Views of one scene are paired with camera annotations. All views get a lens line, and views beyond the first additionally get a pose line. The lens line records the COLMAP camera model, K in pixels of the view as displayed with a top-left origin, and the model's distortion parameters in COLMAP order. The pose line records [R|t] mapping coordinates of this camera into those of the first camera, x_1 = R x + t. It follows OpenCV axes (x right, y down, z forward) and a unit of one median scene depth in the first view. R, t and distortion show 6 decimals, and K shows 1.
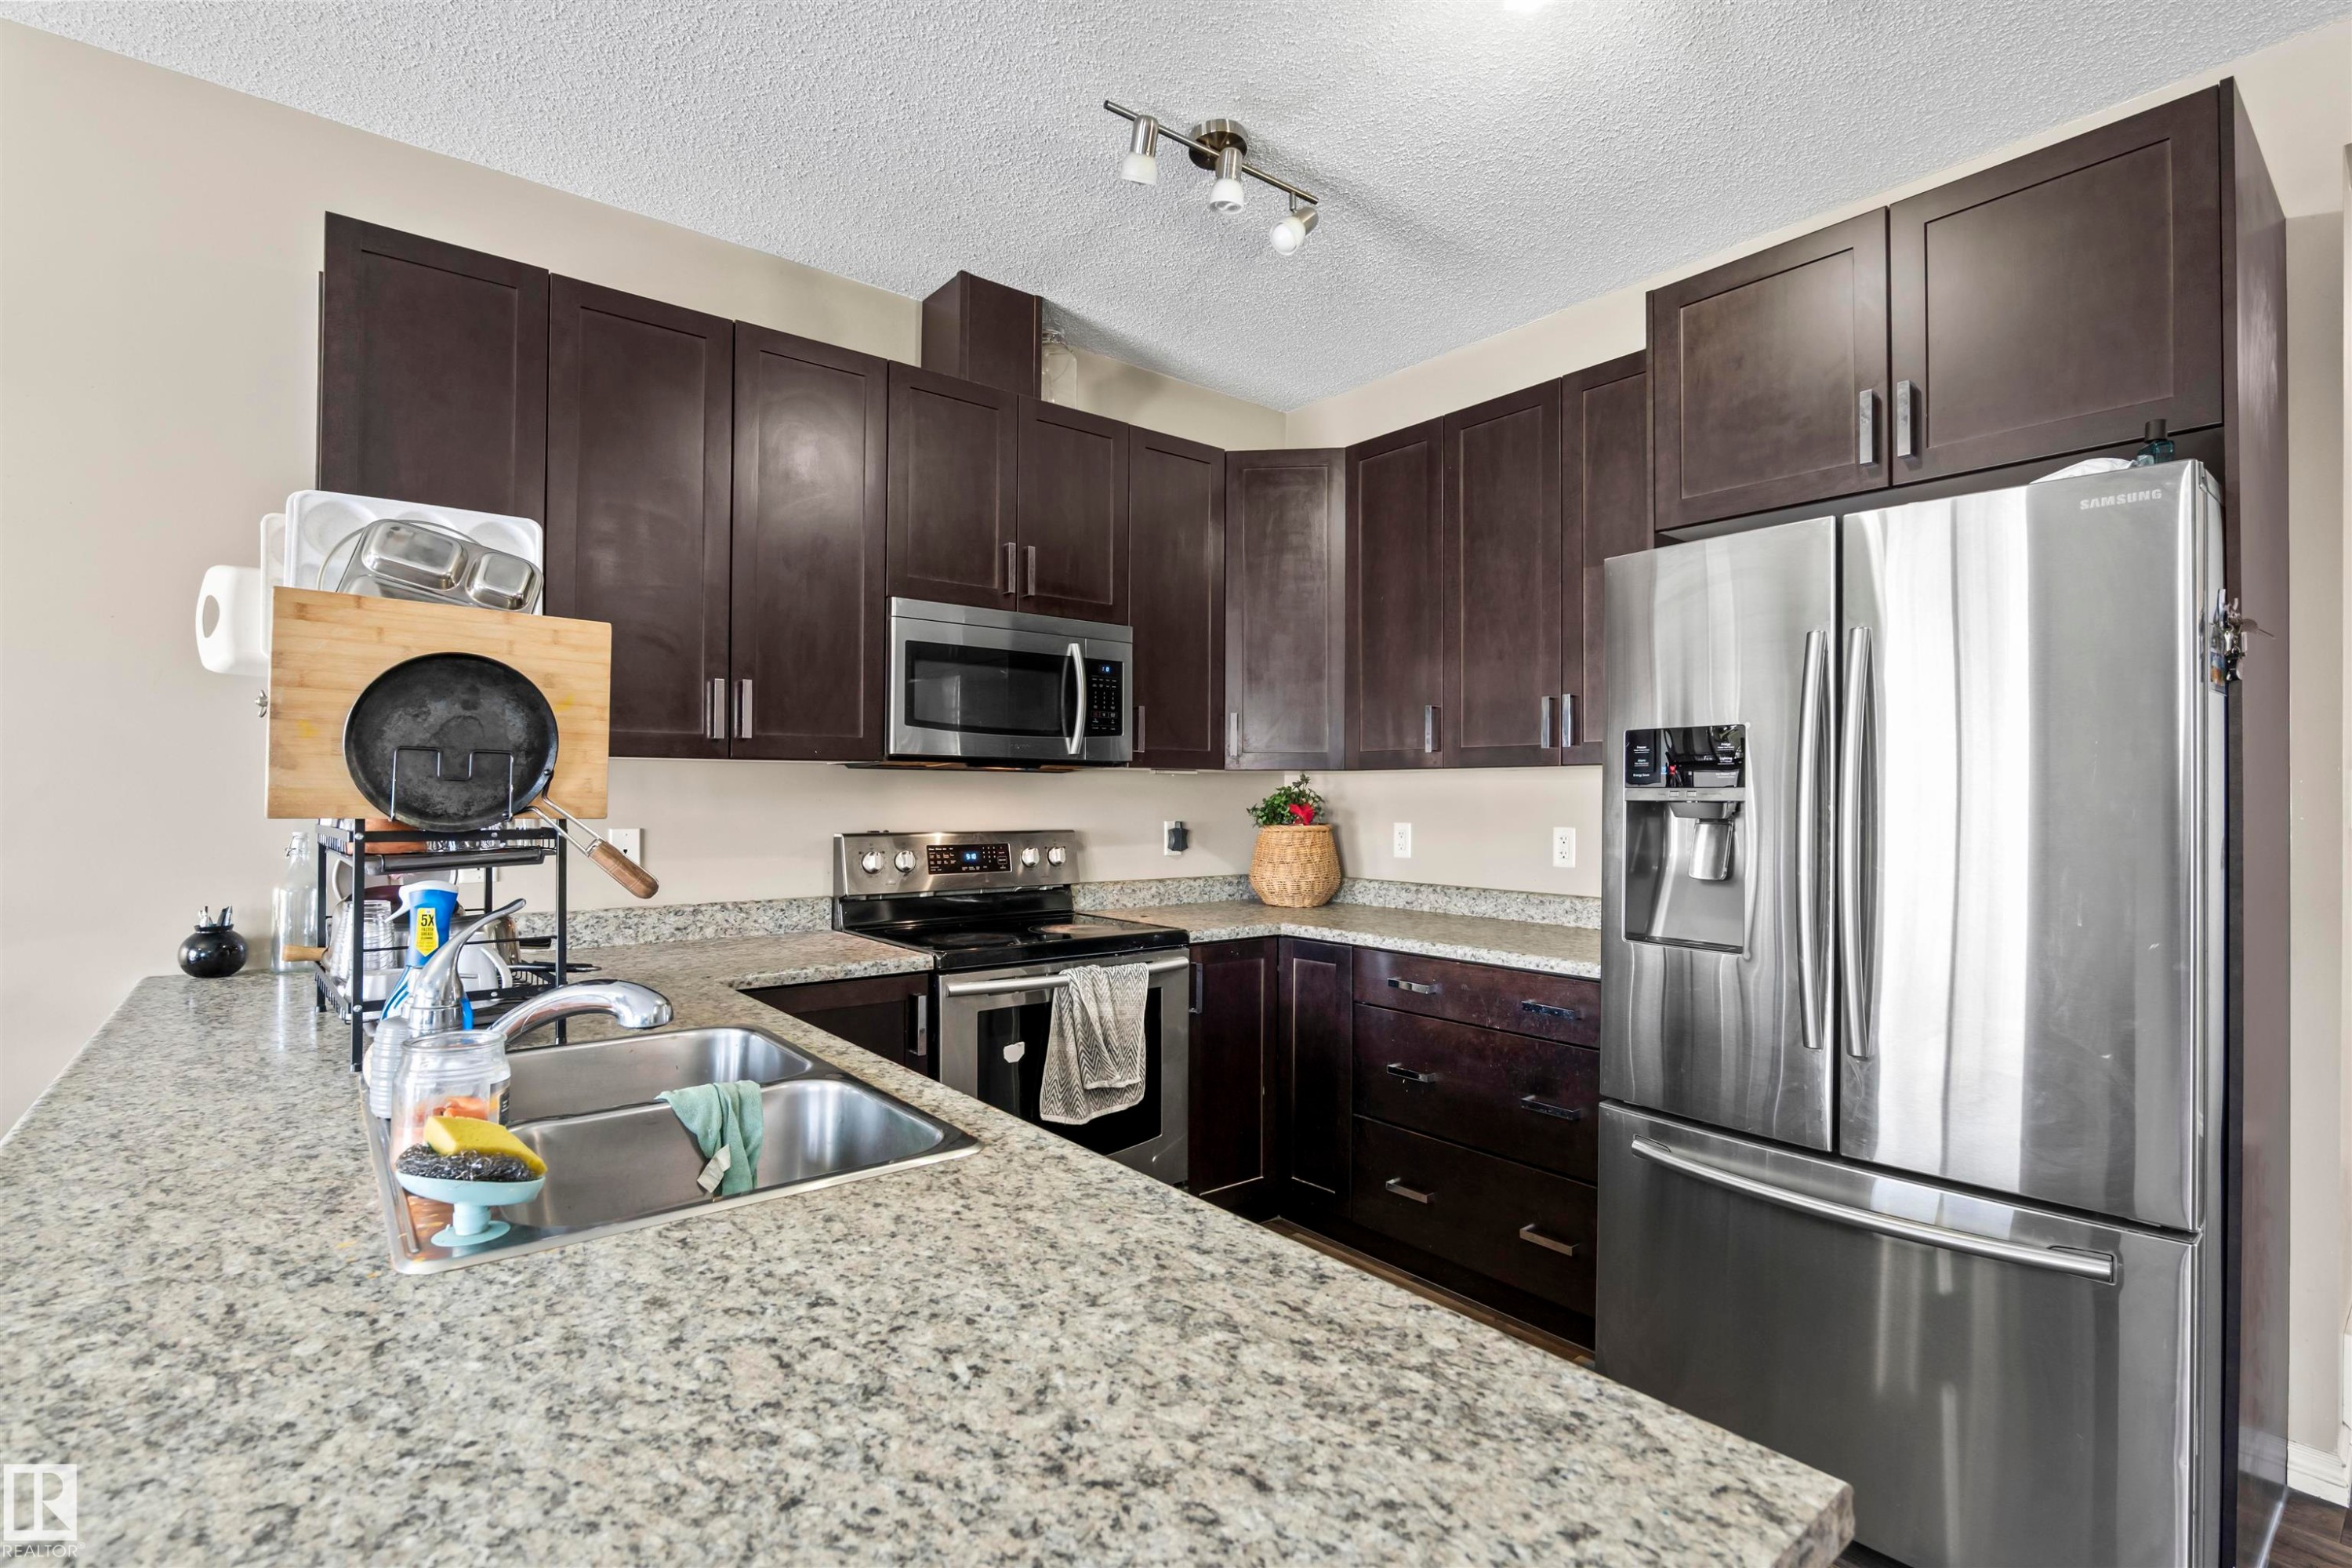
lens RADIAL K [[1093.7, 0, 1175.2], [0, 1093.7, 796.7], [0, 0, 1]] dist [-0.011793, 0.001328]
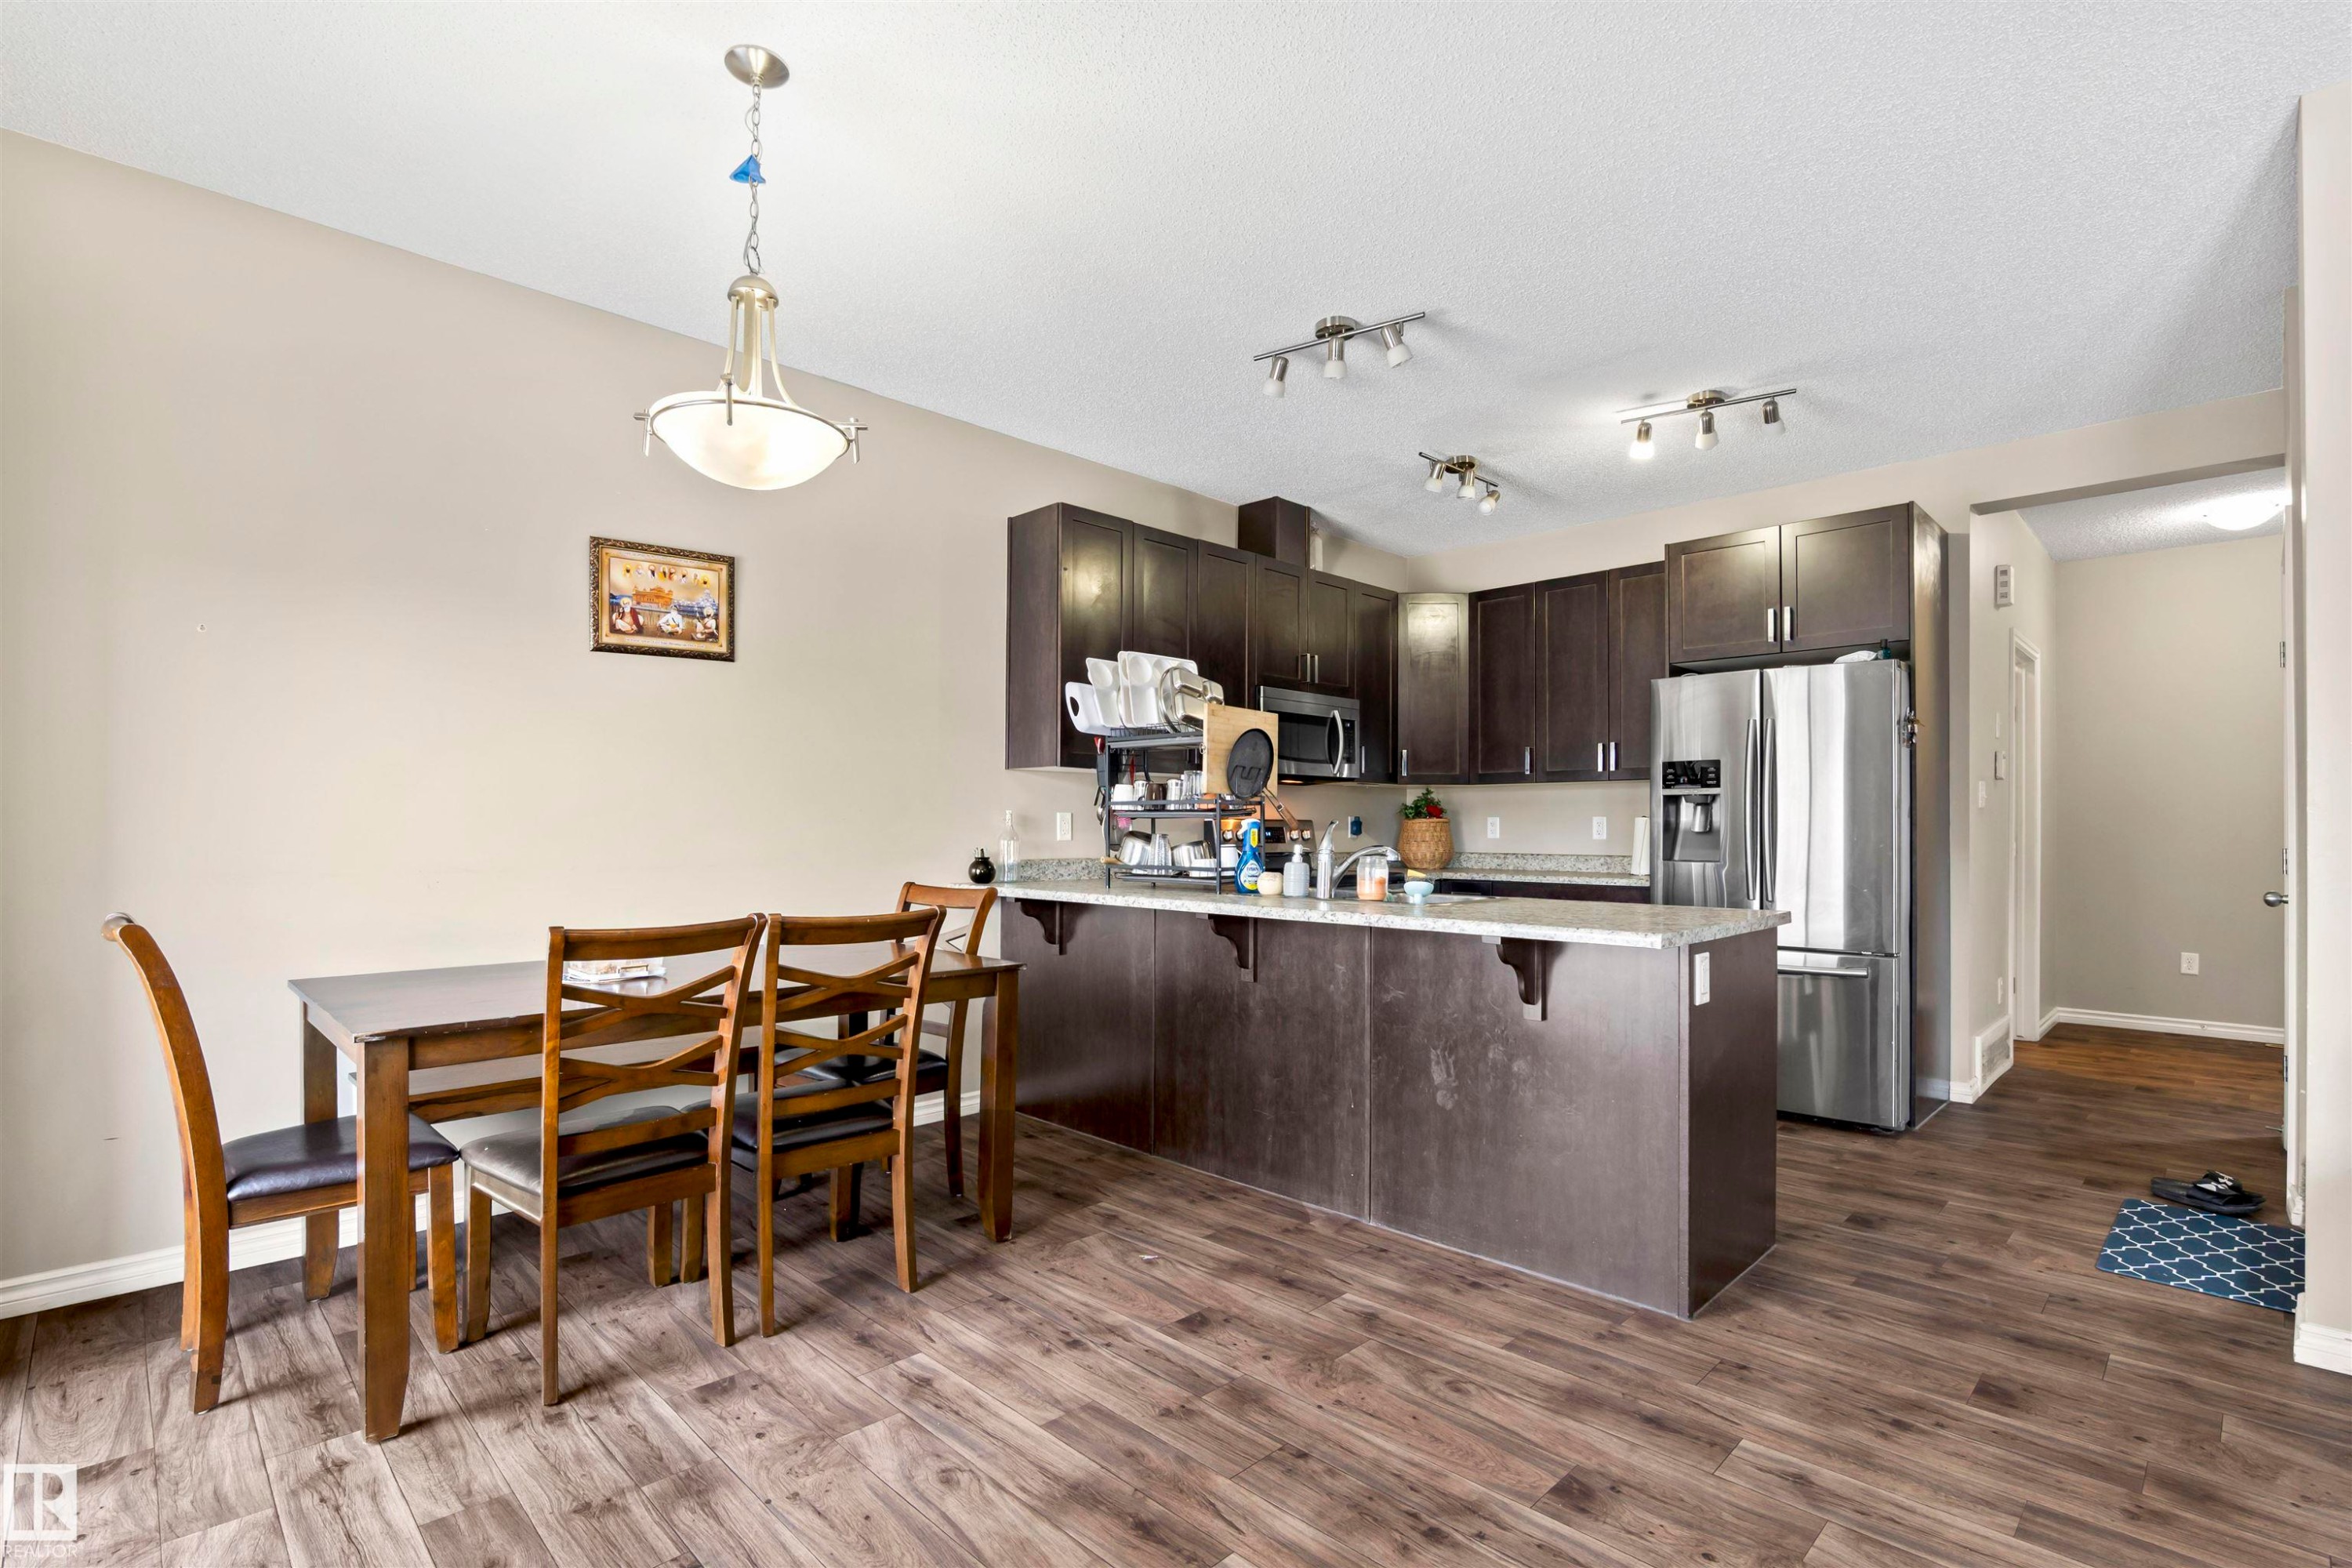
lens RADIAL K [[1093.7, 0, 1183.7], [0, 1093.7, 817.2], [0, 0, 1]] dist [-0.011793, 0.001328]
pose [[0.994245, -0.000305, 0.107130, -0.577345], [0.001153, 0.999968, -0.007856, 0.048790], [-0.107124, 0.007935, 0.994214, -0.783520]]
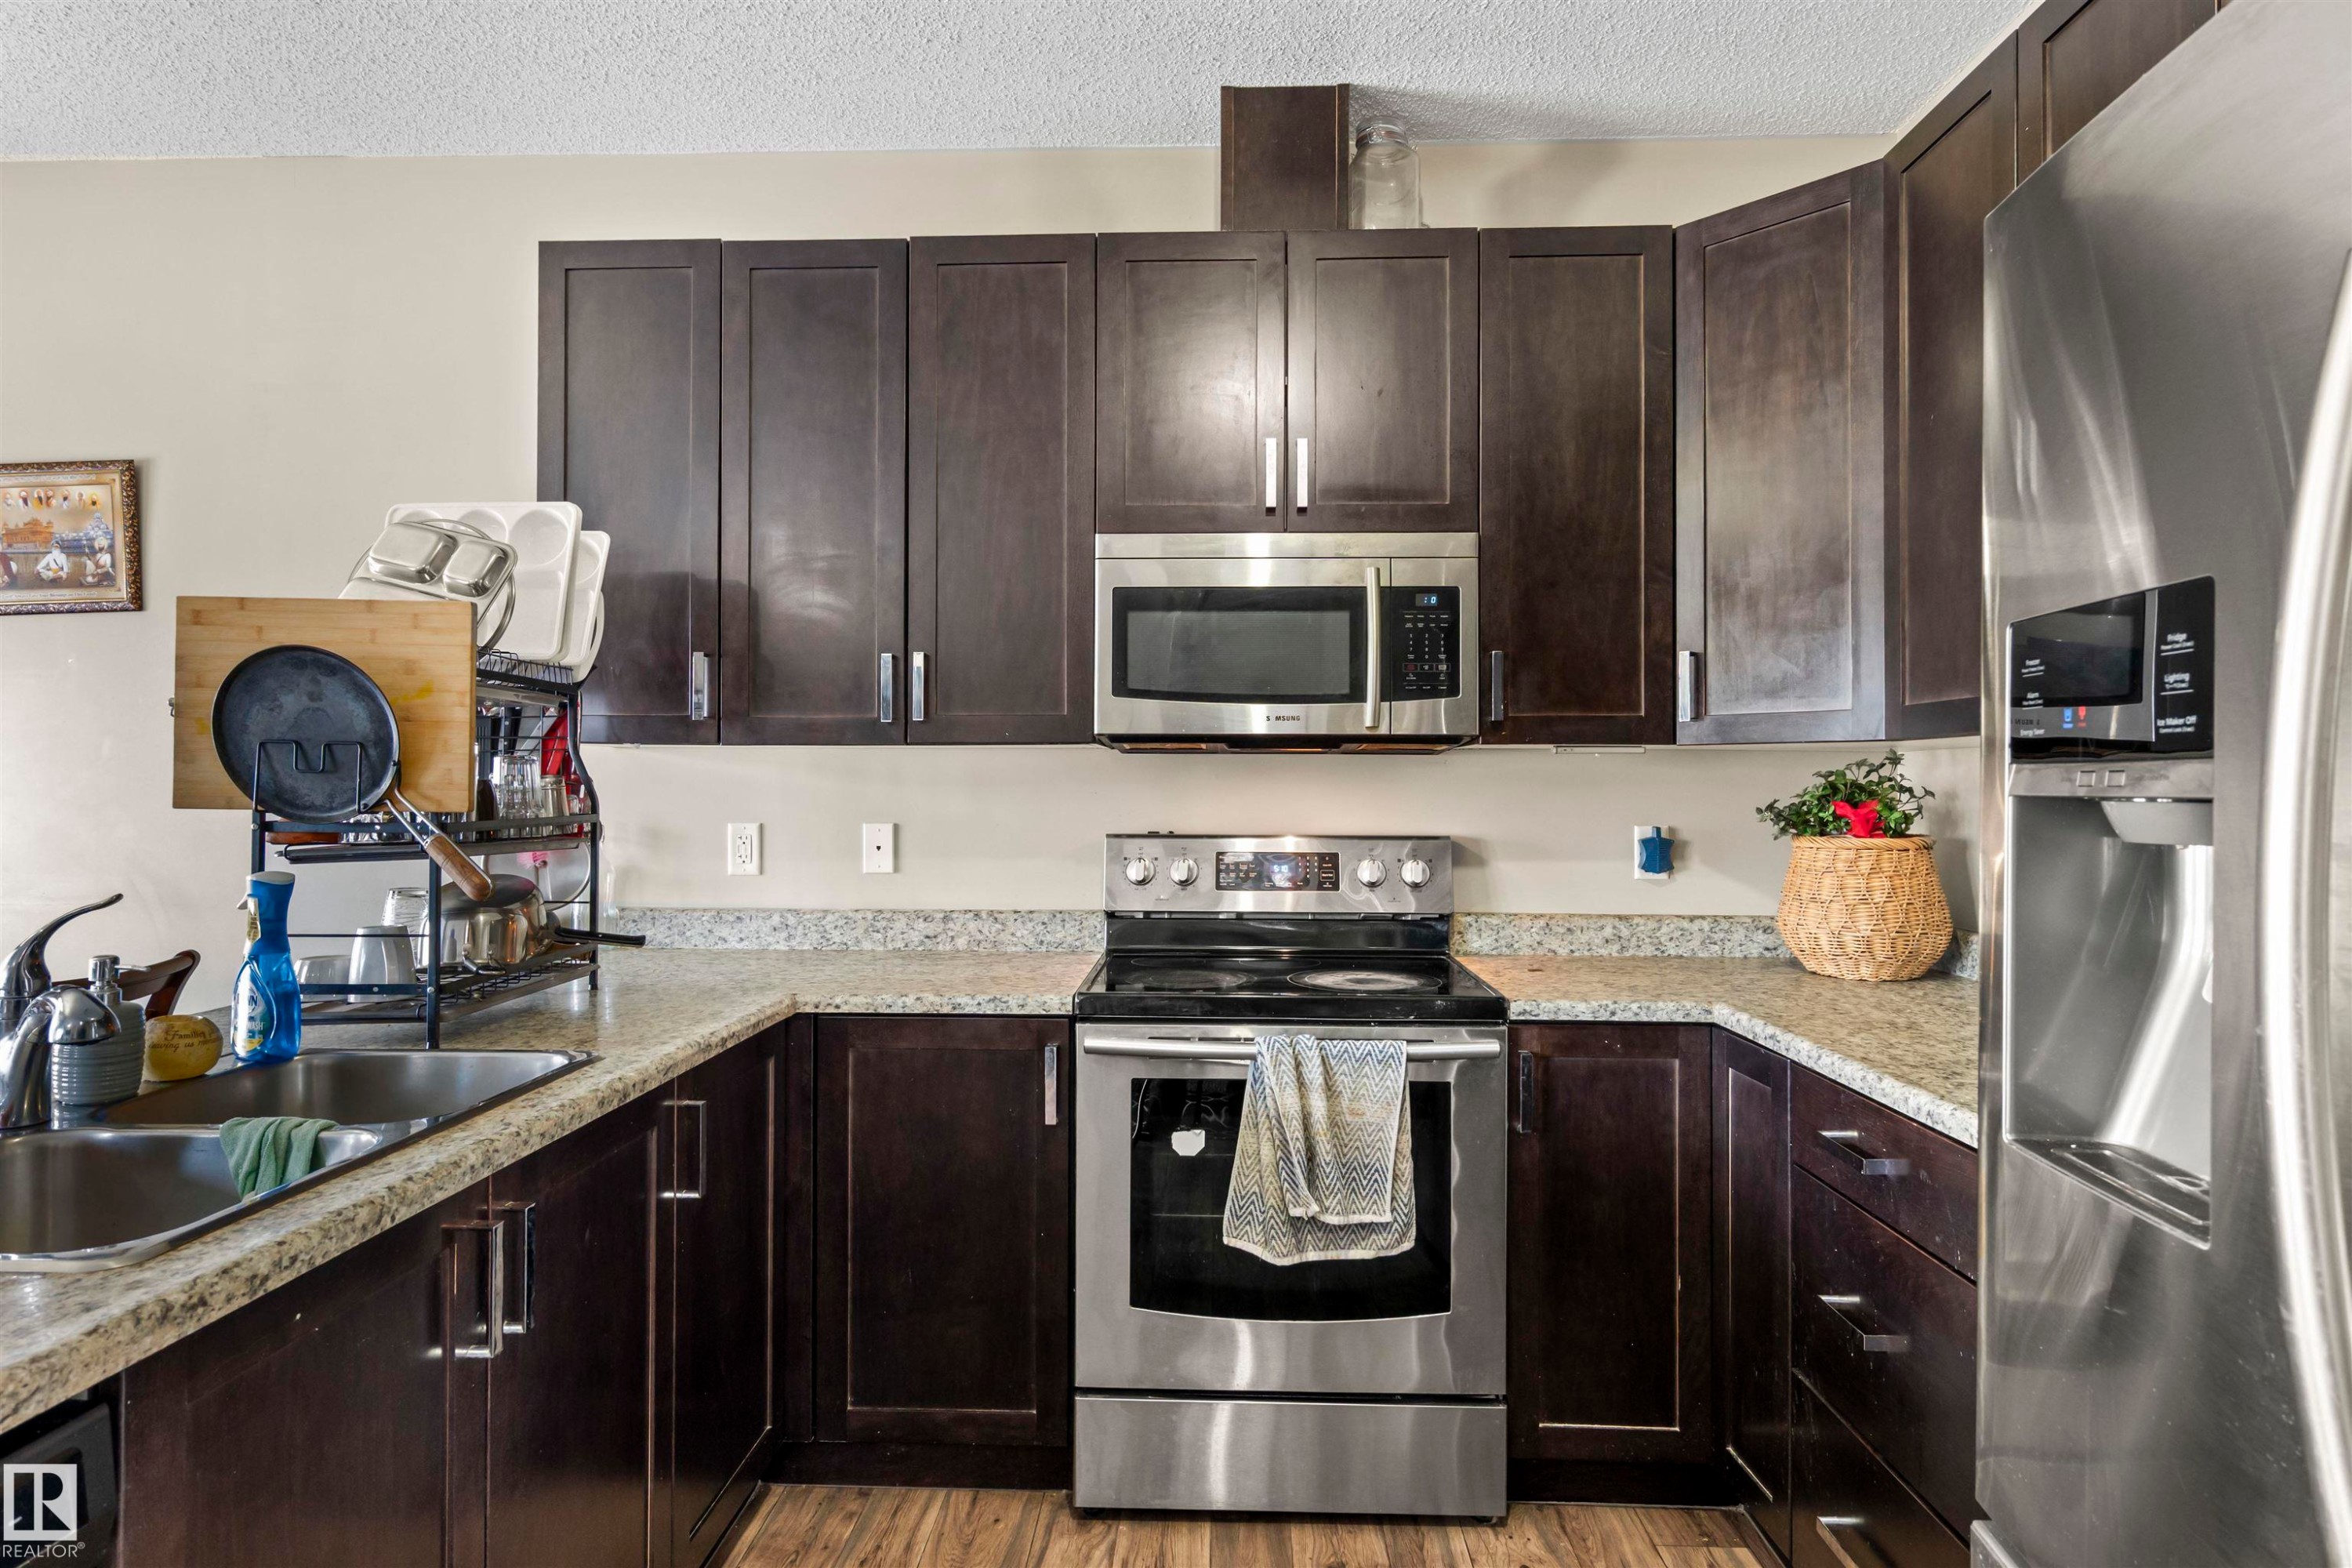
lens RADIAL K [[1284.8, 0, 1169.6], [0, 1284.8, 781.9], [0, 0, 1]] dist [-0.001968, 0.000099]
pose [[0.757114, -0.003693, -0.653272, 0.380434], [0.000539, 0.999987, -0.005028, -0.000042], [0.653282, 0.003455, 0.757107, 0.333099]]
